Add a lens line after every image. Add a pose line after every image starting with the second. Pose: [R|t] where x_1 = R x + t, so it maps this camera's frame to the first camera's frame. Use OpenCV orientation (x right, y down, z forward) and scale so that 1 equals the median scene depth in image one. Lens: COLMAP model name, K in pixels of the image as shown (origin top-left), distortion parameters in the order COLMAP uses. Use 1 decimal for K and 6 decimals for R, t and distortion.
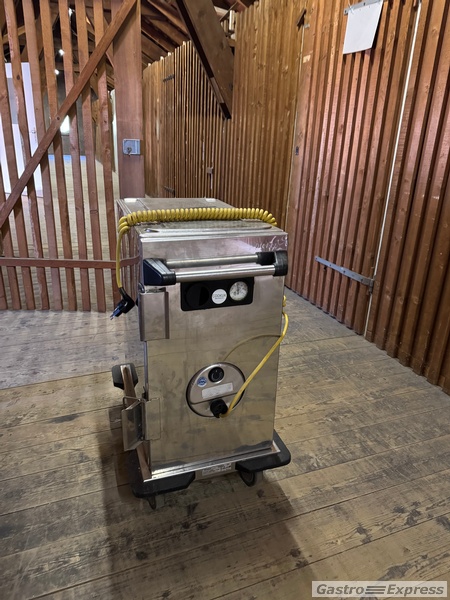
lens RADIAL K [[419.2, 0, 225.0], [0, 419.2, 300.0], [0, 0, 1]] dist [-0.009573, 0.000588]
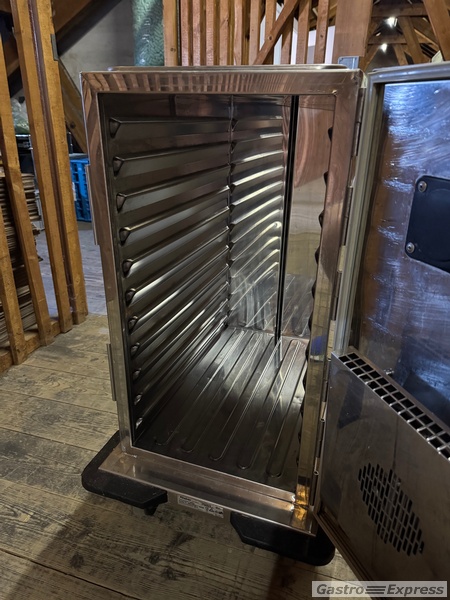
lens RADIAL K [[419.2, 0, 225.0], [0, 419.2, 300.0], [0, 0, 1]] dist [-0.009573, 0.000588]
pose [[0.774042, 0.226715, -0.591151, 0.323346], [-0.197816, 0.973546, 0.114352, 0.028141], [0.601439, 0.028426, 0.798413, 0.542034]]
